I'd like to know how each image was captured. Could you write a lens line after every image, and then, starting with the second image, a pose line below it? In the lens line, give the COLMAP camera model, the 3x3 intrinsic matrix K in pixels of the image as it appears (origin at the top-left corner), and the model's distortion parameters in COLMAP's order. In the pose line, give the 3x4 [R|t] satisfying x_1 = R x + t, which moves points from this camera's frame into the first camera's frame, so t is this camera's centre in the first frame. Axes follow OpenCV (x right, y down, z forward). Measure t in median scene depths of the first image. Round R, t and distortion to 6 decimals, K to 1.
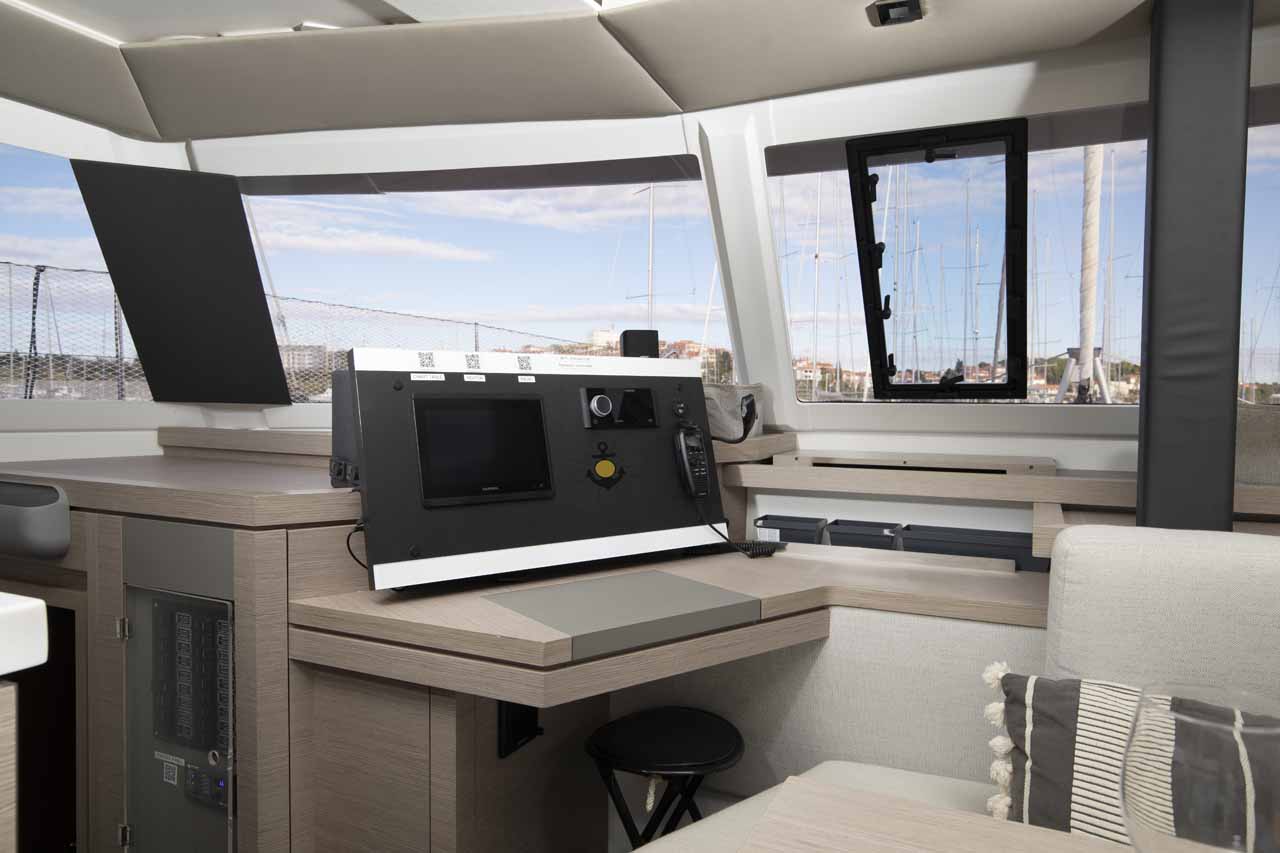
lens RADIAL K [[860.8, 0, 641.9], [0, 860.8, 417.1], [0, 0, 1]] dist [-0.011481, 0.010605]
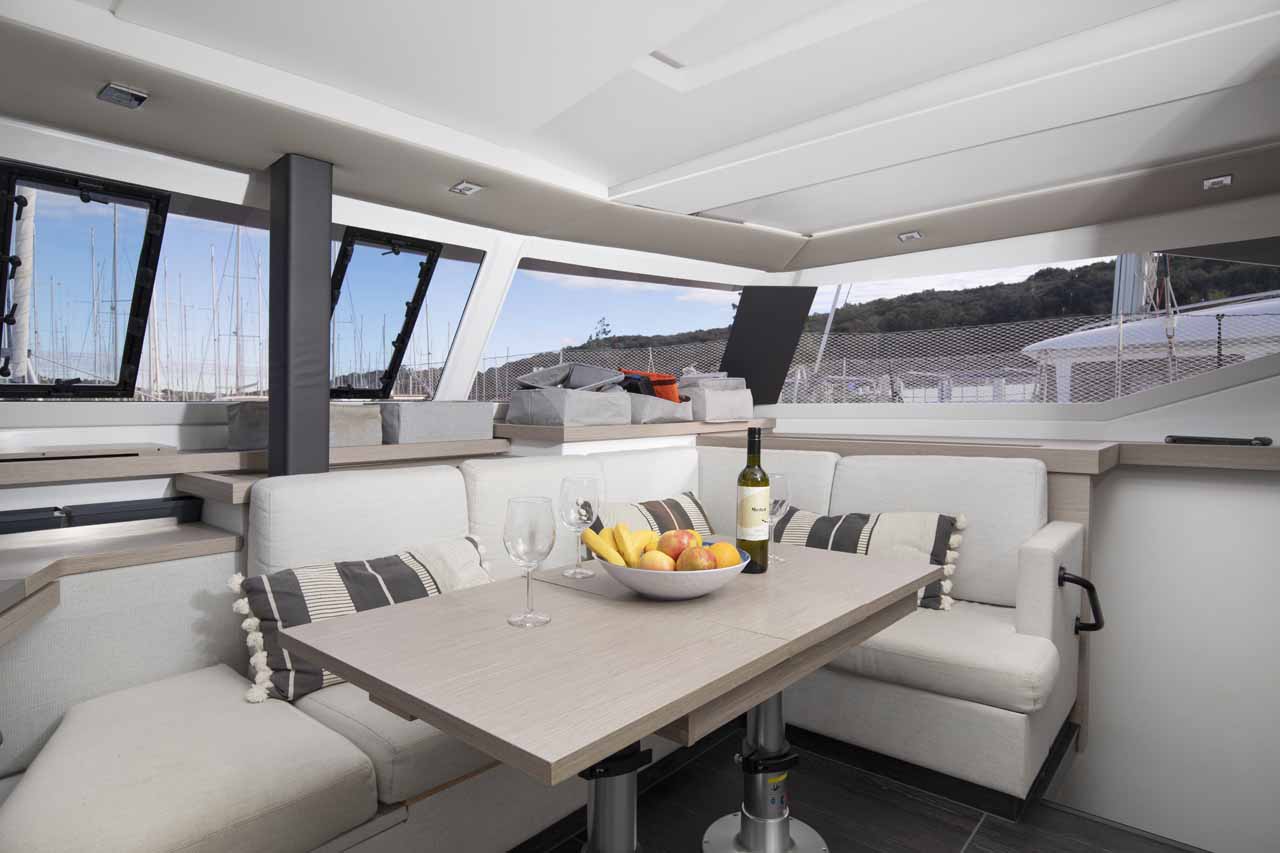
lens RADIAL K [[709.1, 0, 632.5], [0, 709.1, 419.8], [0, 0, 1]] dist [-0.001909, -0.000913]
pose [[0.262759, -0.029934, 0.964397, -0.410719], [0.014848, 0.999526, 0.026978, -0.007010], [-0.964747, 0.007231, 0.263079, -0.003045]]
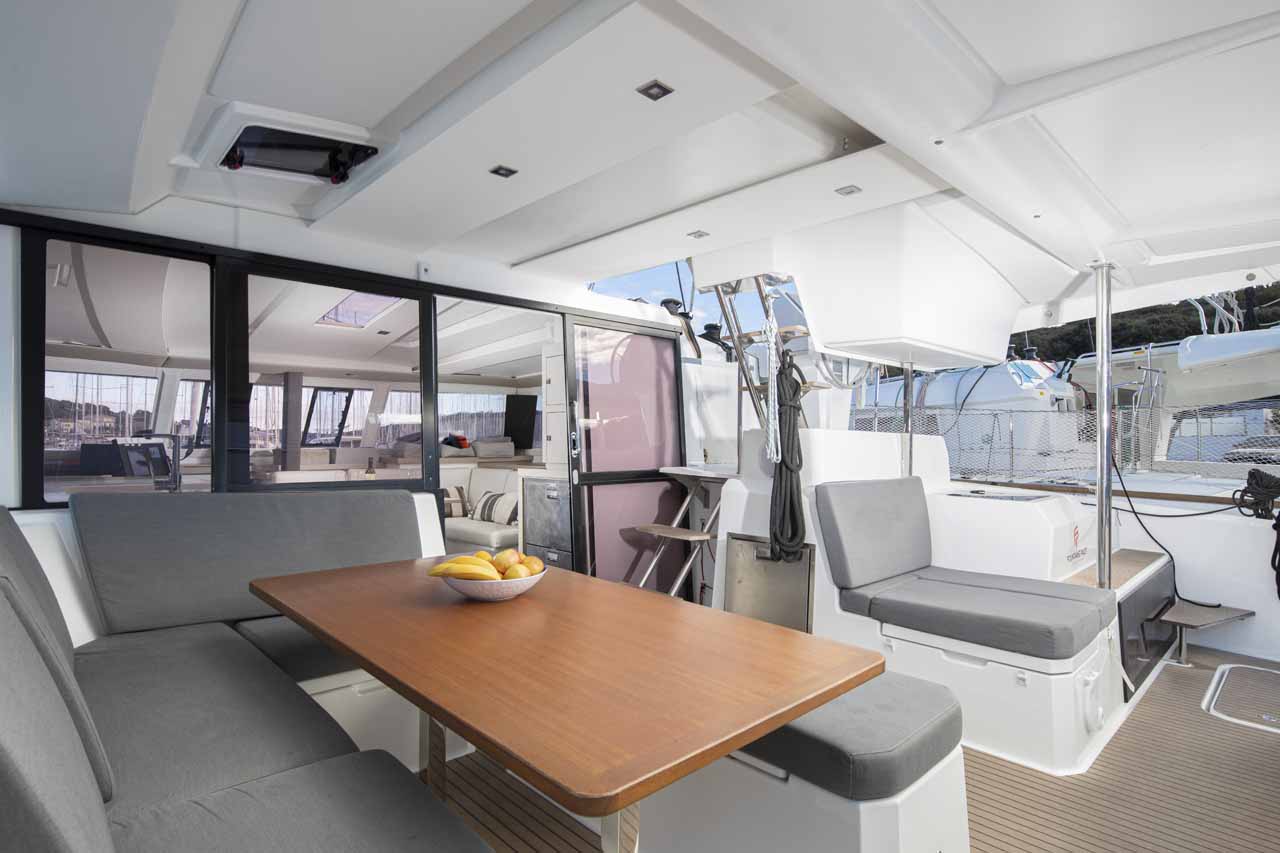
lens RADIAL K [[673.0, 0, 641.6], [0, 673.0, 451.0], [0, 0, 1]] dist [0.004045, 0.000667]
pose [[0.343994, -0.016251, 0.938831, -1.882948], [0.013154, 0.999836, 0.012487, -0.021048], [-0.938880, 0.008054, 0.344151, -1.823970]]
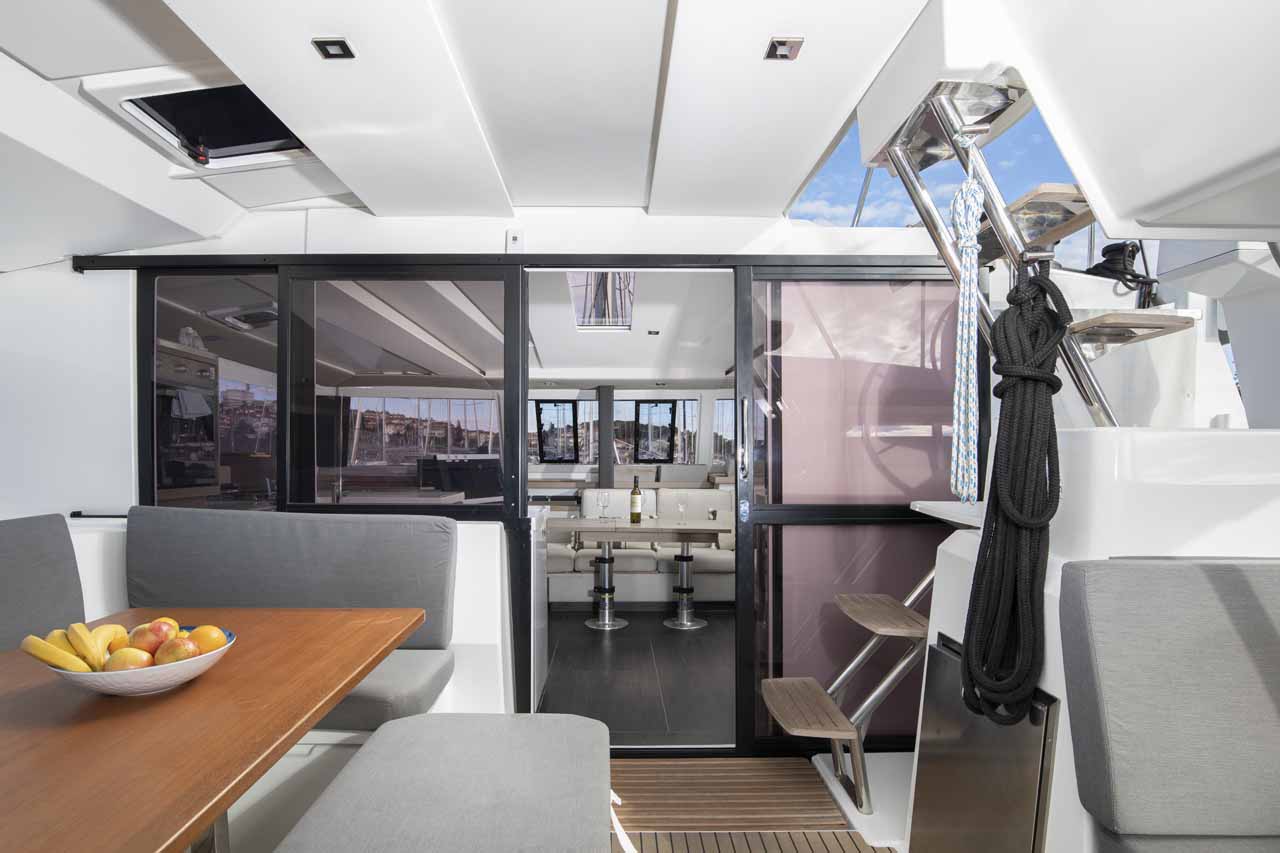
lens RADIAL K [[709.1, 0, 639.2], [0, 709.1, 504.4], [0, 0, 1]] dist [-0.001909, -0.000913]
pose [[0.889094, -0.037334, 0.456199, -0.838733], [0.013004, 0.998326, 0.056358, -0.016809], [-0.457540, -0.044175, 0.888091, -2.128475]]
